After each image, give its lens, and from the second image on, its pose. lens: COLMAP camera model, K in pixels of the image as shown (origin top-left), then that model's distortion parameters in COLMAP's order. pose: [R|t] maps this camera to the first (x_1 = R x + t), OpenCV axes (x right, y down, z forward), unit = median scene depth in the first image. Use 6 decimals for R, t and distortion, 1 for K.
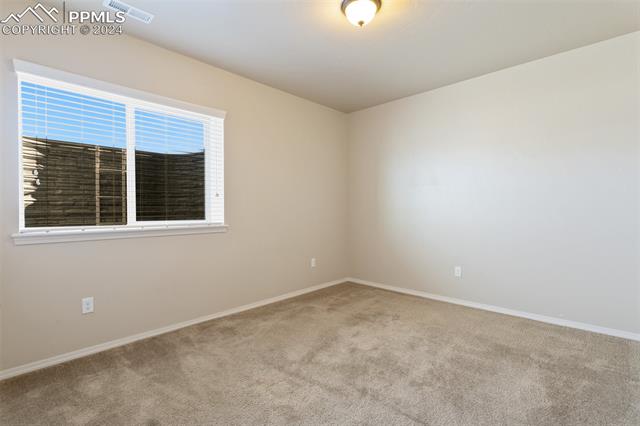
lens RADIAL K [[309.0, 0, 317.4], [0, 309.0, 208.7], [0, 0, 1]] dist [0.021307, -0.000026]
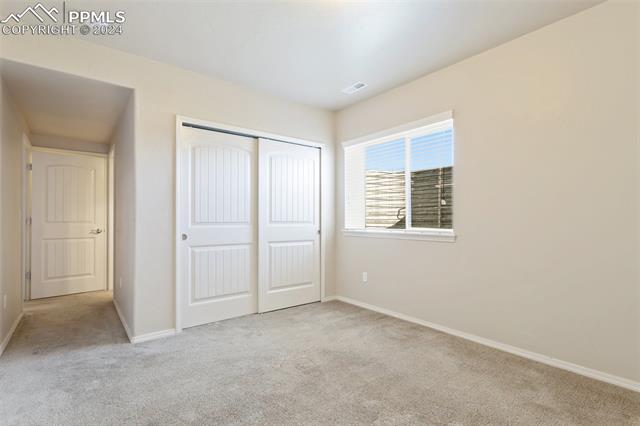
lens RADIAL K [[309.0, 0, 318.1], [0, 309.0, 215.7], [0, 0, 1]] dist [0.021307, -0.000026]
pose [[-0.125168, -0.003457, -0.992130, 0.687139], [0.000359, 0.999994, -0.003530, -0.000185], [0.992135, -0.000798, -0.125166, 0.754792]]
